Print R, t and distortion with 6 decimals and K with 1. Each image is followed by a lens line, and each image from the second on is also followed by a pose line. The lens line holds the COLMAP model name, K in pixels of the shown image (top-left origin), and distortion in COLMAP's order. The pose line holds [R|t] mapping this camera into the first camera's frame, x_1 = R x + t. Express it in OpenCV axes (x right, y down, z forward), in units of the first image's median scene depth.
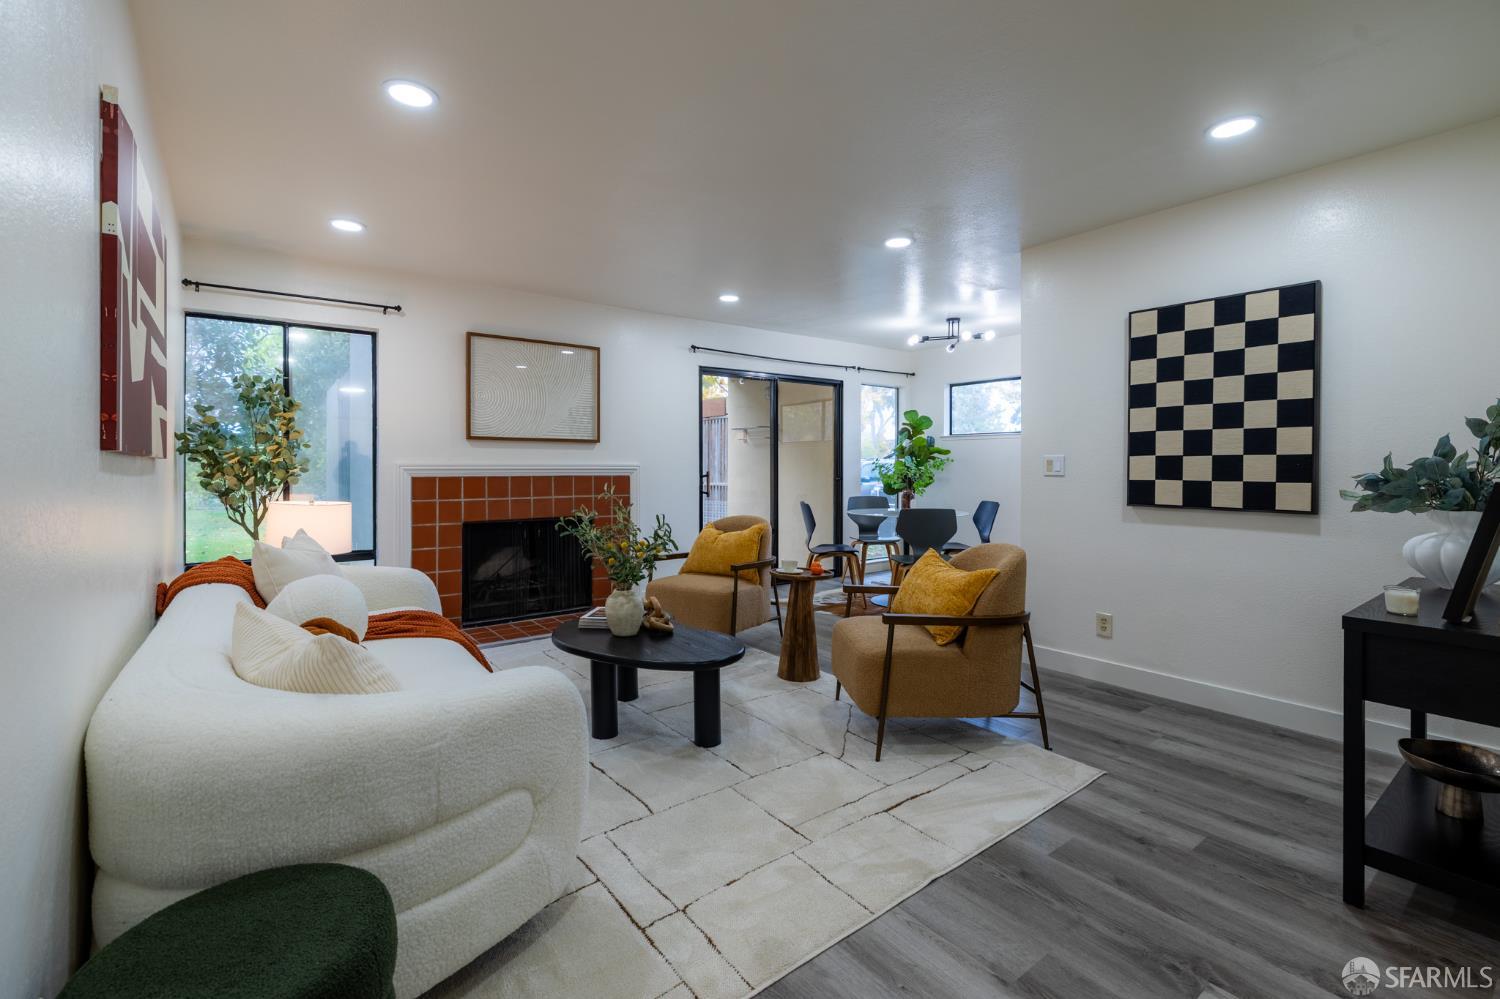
lens RADIAL K [[664.3, 0, 717.4], [0, 664.3, 475.3], [0, 0, 1]] dist [0.001075, 0.000065]
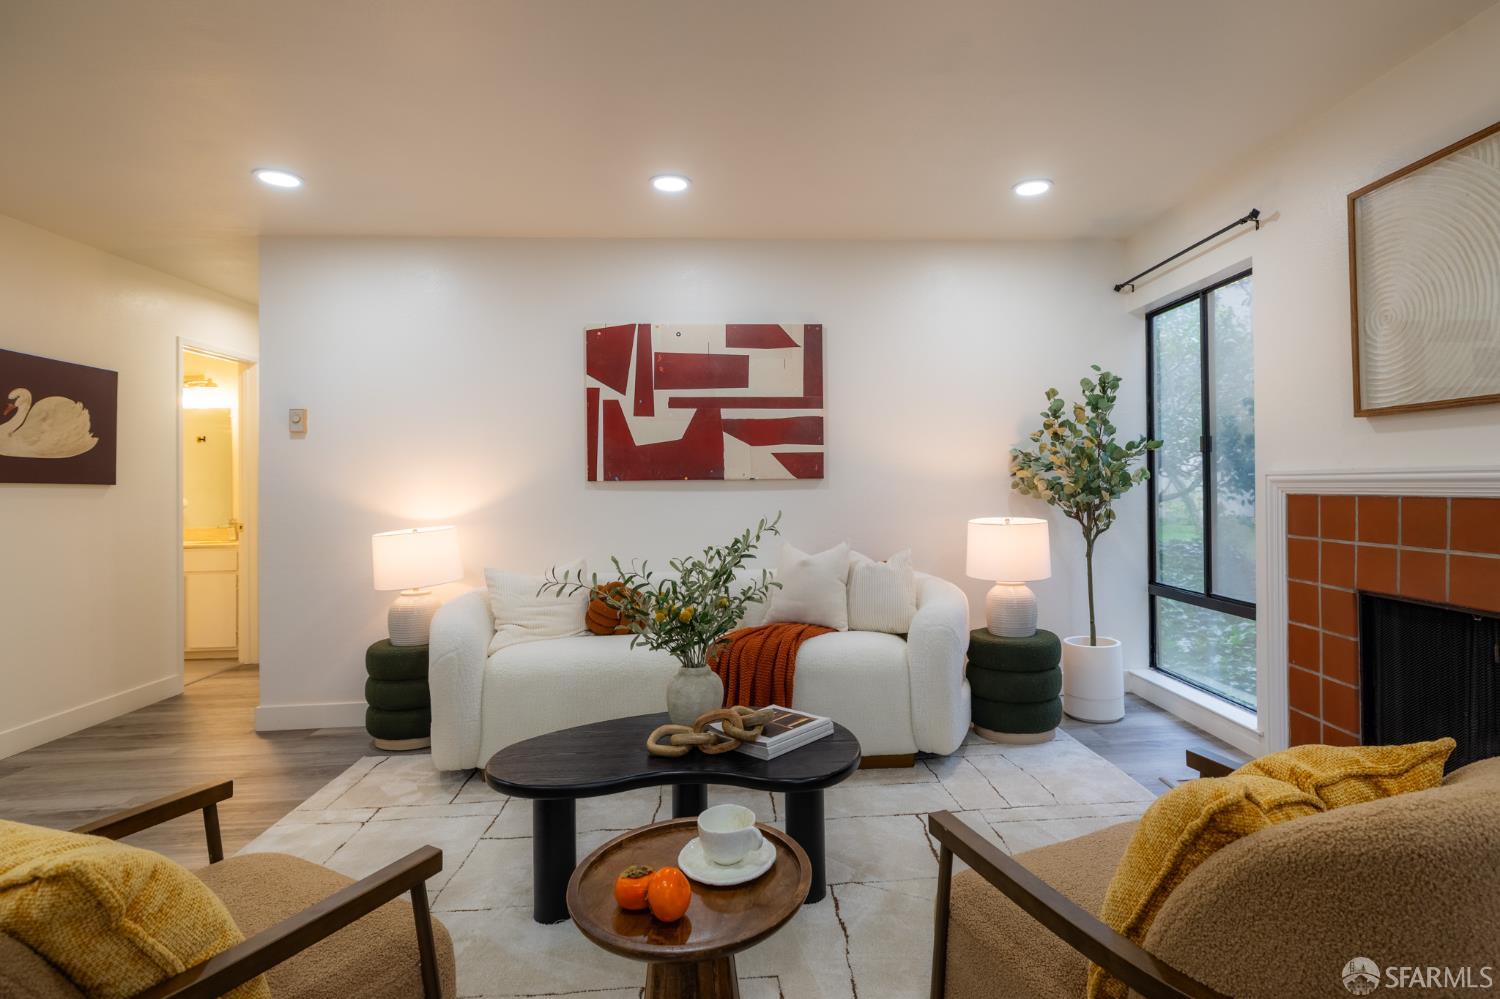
lens RADIAL K [[733.6, 0, 804.5], [0, 733.6, 480.1], [0, 0, 1]] dist [-0.003256, 0.000134]
pose [[-0.509502, 0.003371, -0.860463, 0.283432], [0.006521, 0.999979, 0.000056, -0.011862], [0.860445, -0.005583, -0.509513, 0.934745]]
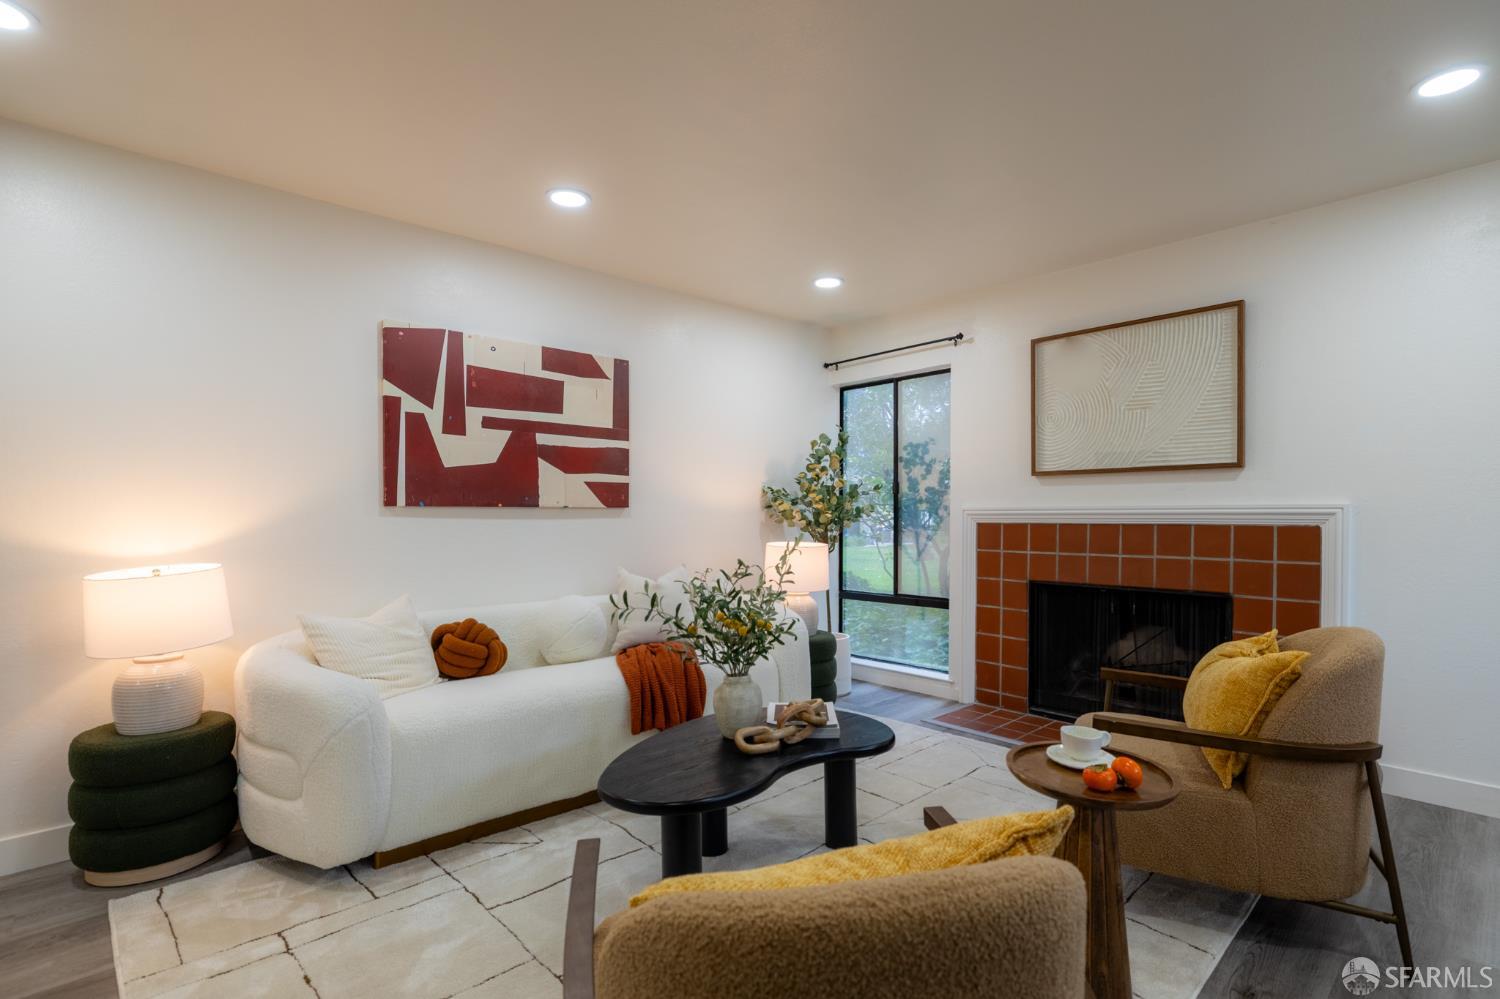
lens RADIAL K [[703.9, 0, 779.3], [0, 703.9, 520.5], [0, 0, 1]] dist [-0.002278, -0.000145]
pose [[0.144818, 0.010357, -0.989404, 0.412303], [-0.006505, 0.999934, 0.009515, -0.007451], [0.989437, 0.005058, 0.144876, 0.586859]]
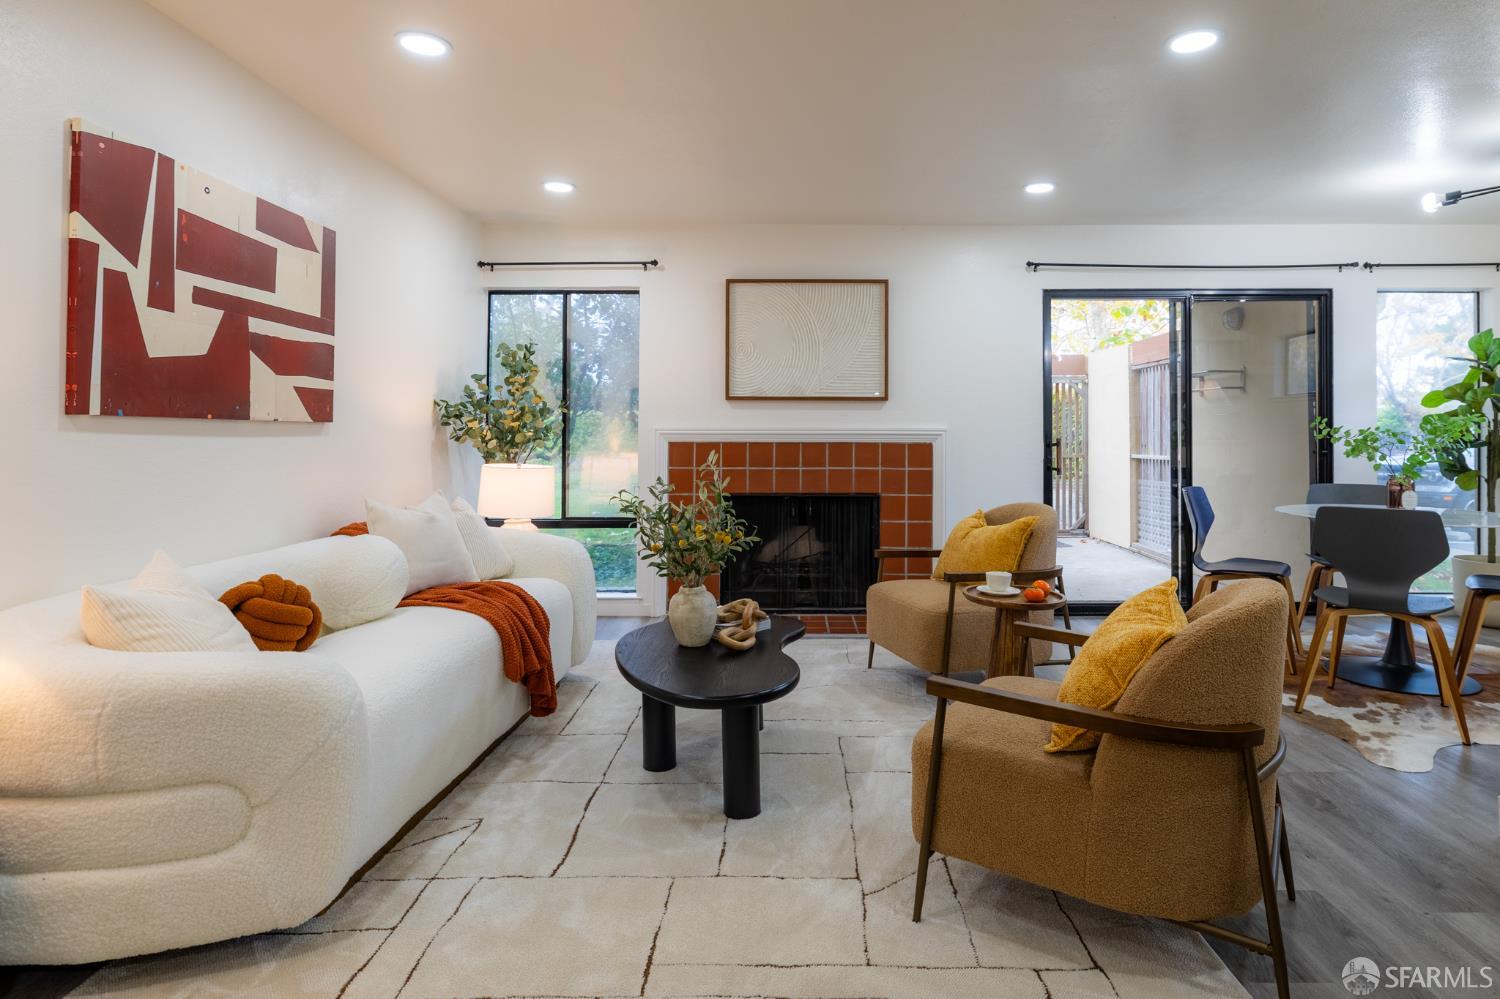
lens RADIAL K [[797.1, 0, 780.5], [0, 797.1, 430.7], [0, 0, 1]] dist [-0.006490, -0.000077]
pose [[0.805590, 0.000045, -0.592474, 0.314704], [-0.009254, 0.999879, -0.012507, -0.000854], [0.592401, 0.015559, 0.805493, 0.189971]]
